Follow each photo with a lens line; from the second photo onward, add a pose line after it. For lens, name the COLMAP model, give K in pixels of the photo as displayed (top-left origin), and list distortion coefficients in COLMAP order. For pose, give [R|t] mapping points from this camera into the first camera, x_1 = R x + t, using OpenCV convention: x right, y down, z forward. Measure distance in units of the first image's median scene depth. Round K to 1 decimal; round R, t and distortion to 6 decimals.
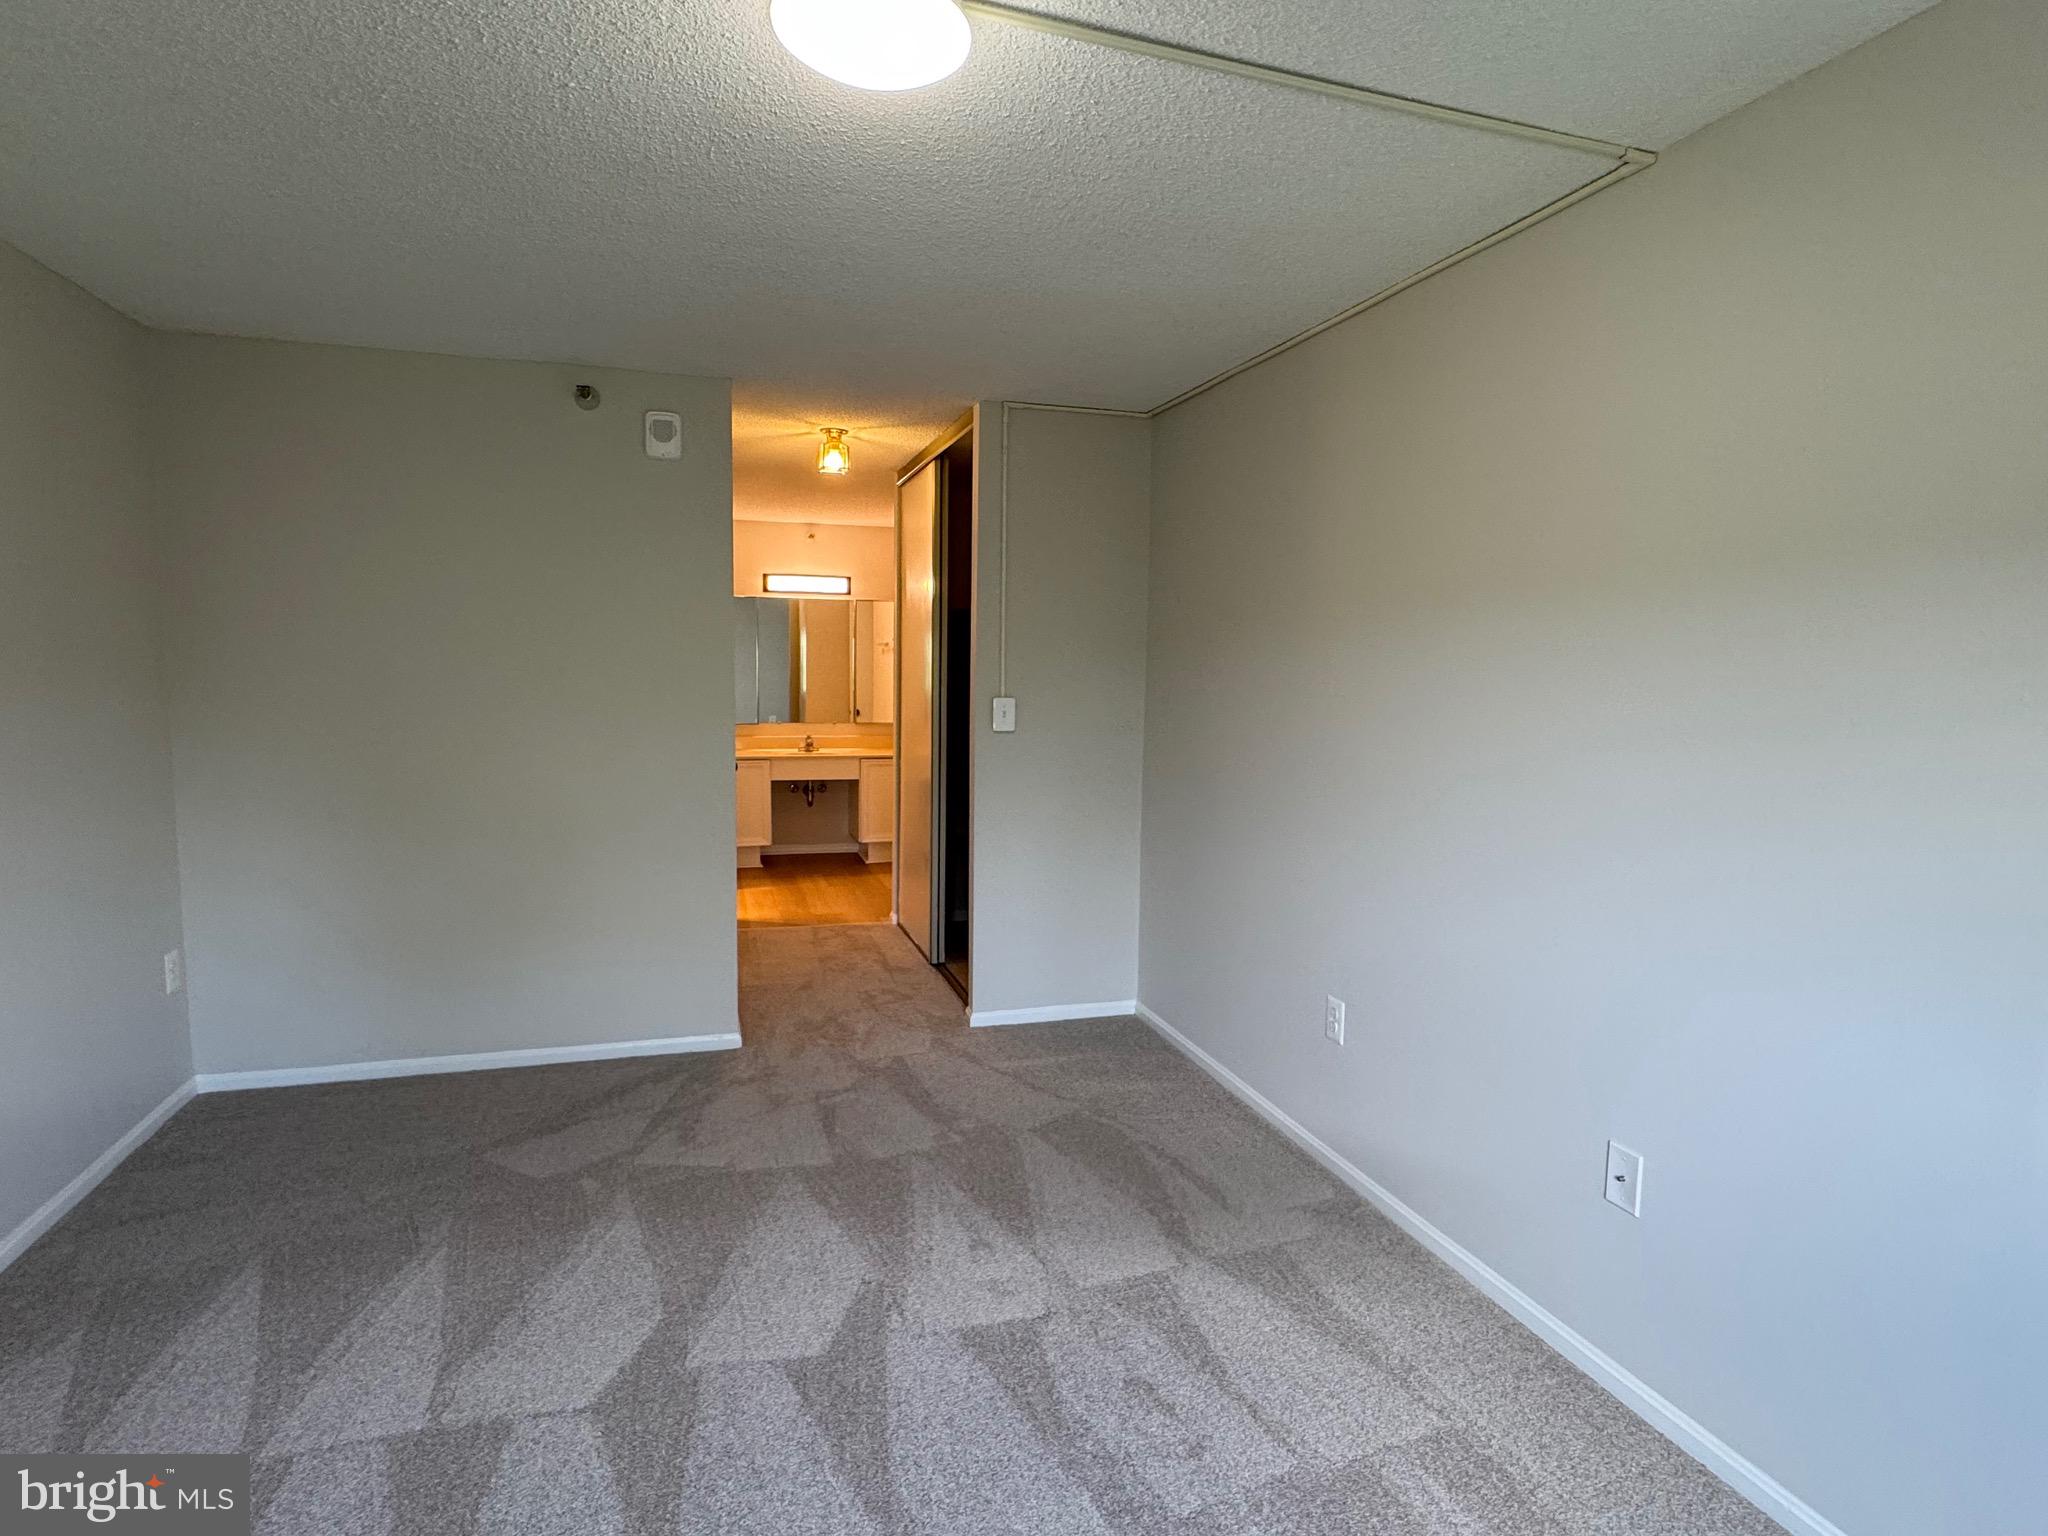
lens RADIAL K [[1120.7, 0, 1031.1], [0, 1120.7, 767.2], [0, 0, 1]] dist [-0.000106, 0.003444]
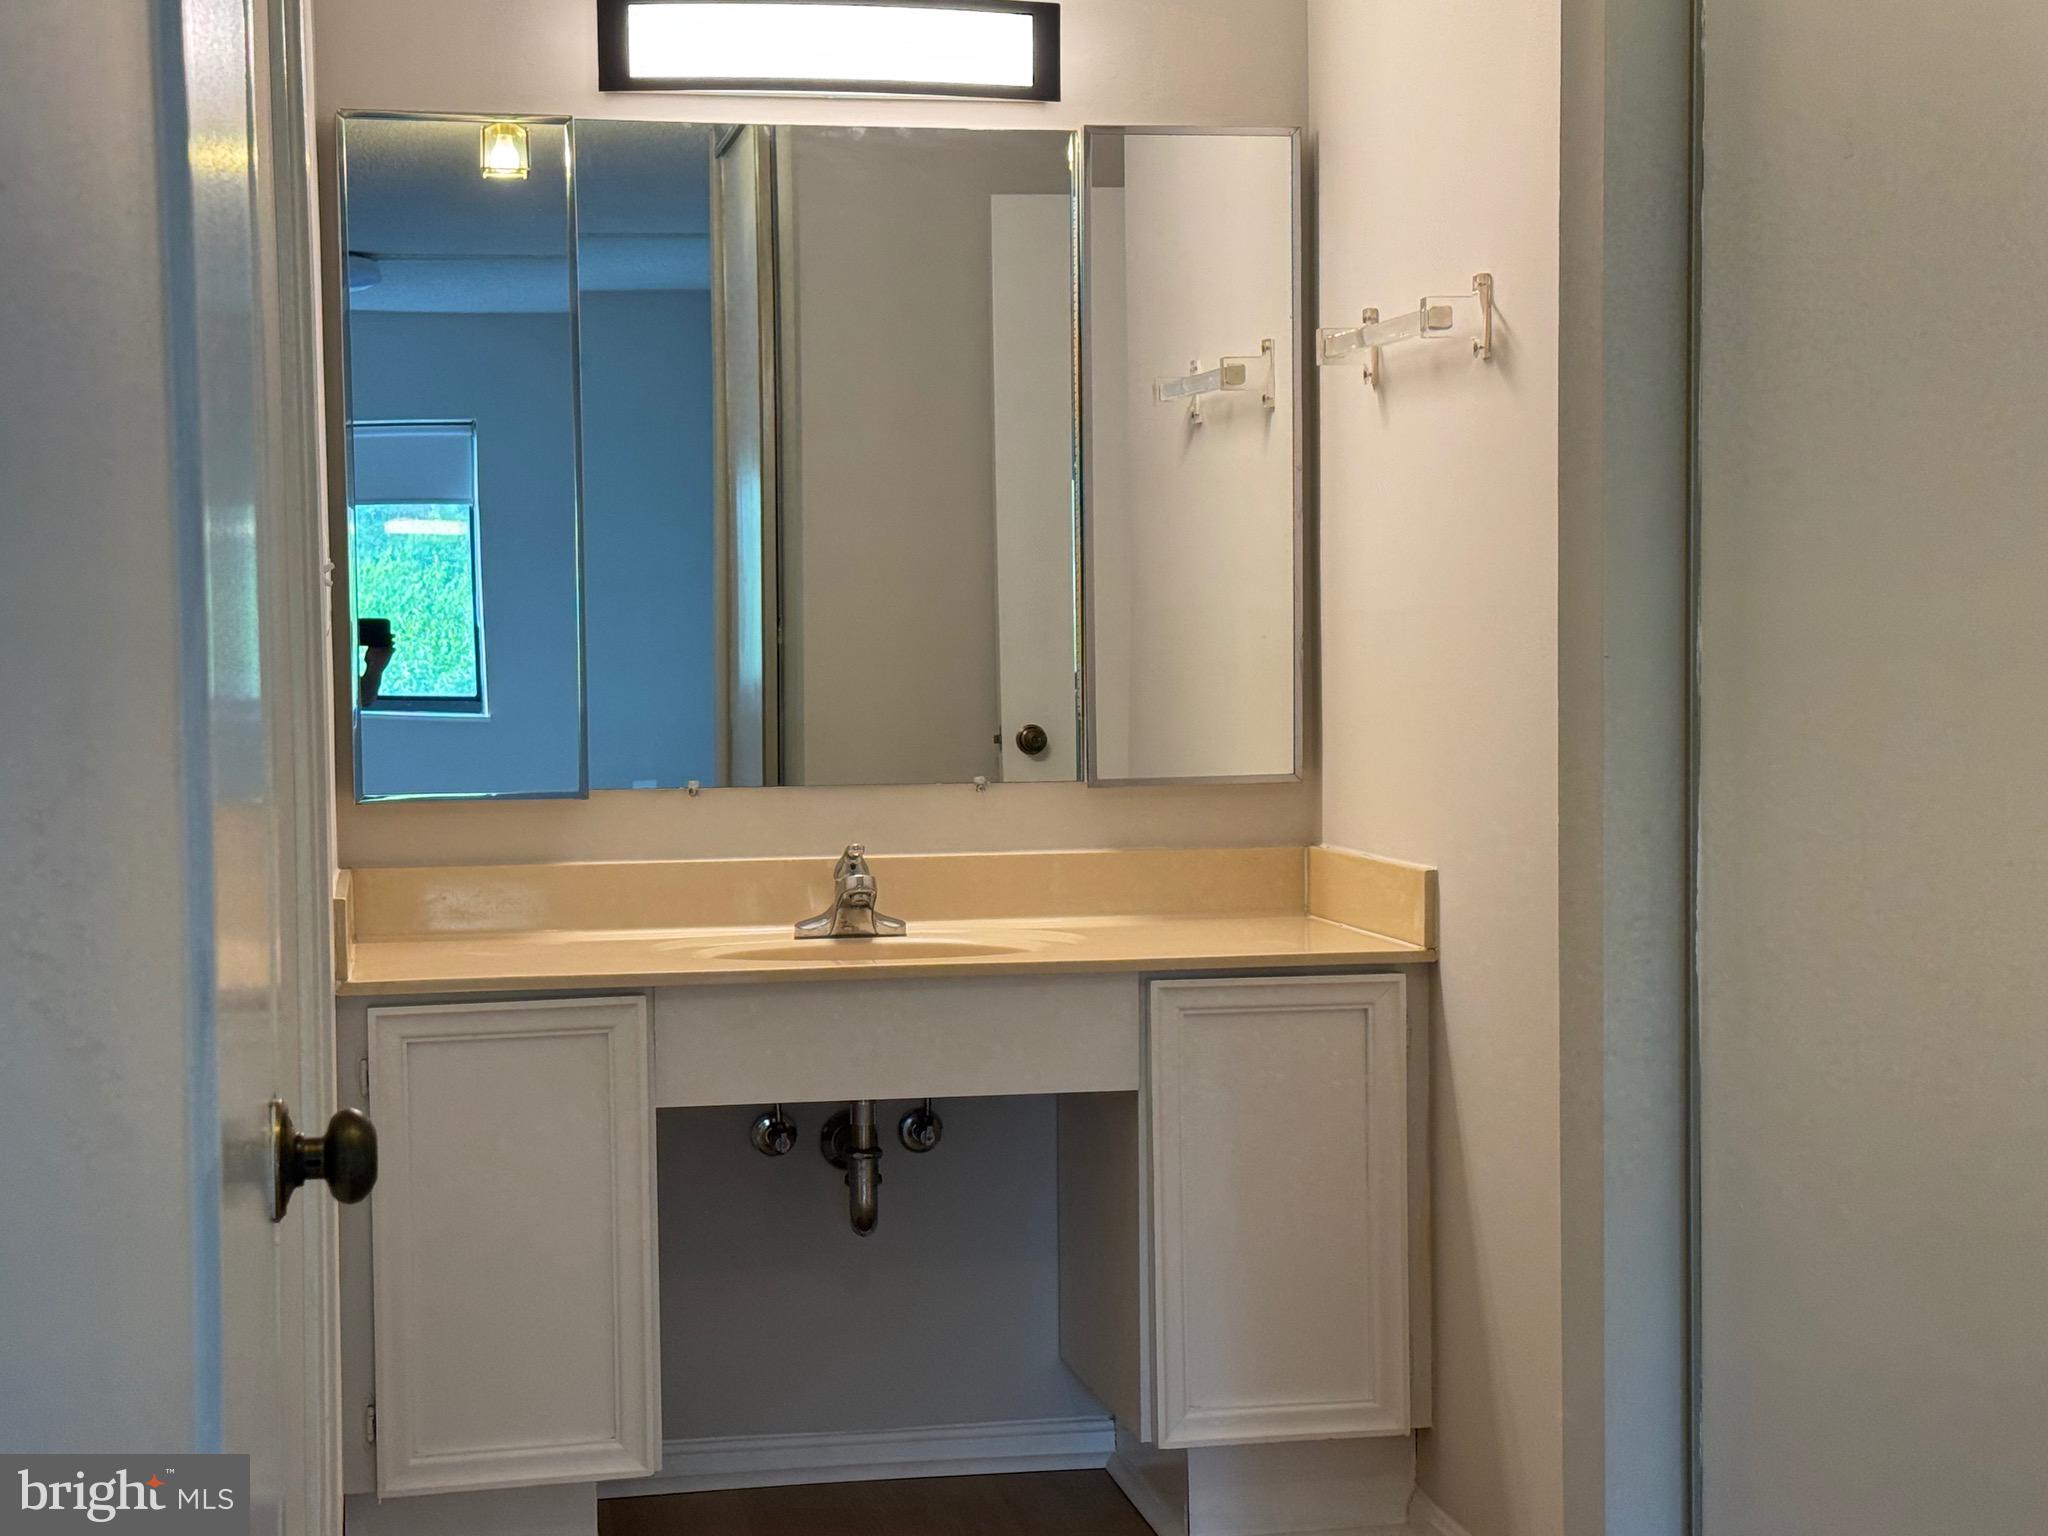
lens RADIAL K [[3401.1, 0, 1023.1], [0, 3401.1, 769.2], [0, 0, 1]] dist [-0.016187, 0.000000]
pose [[0.993148, -0.022327, -0.114708, -0.106164], [0.016909, 0.998705, -0.047990, -0.014523], [0.115631, 0.045721, 0.992239, 0.449347]]
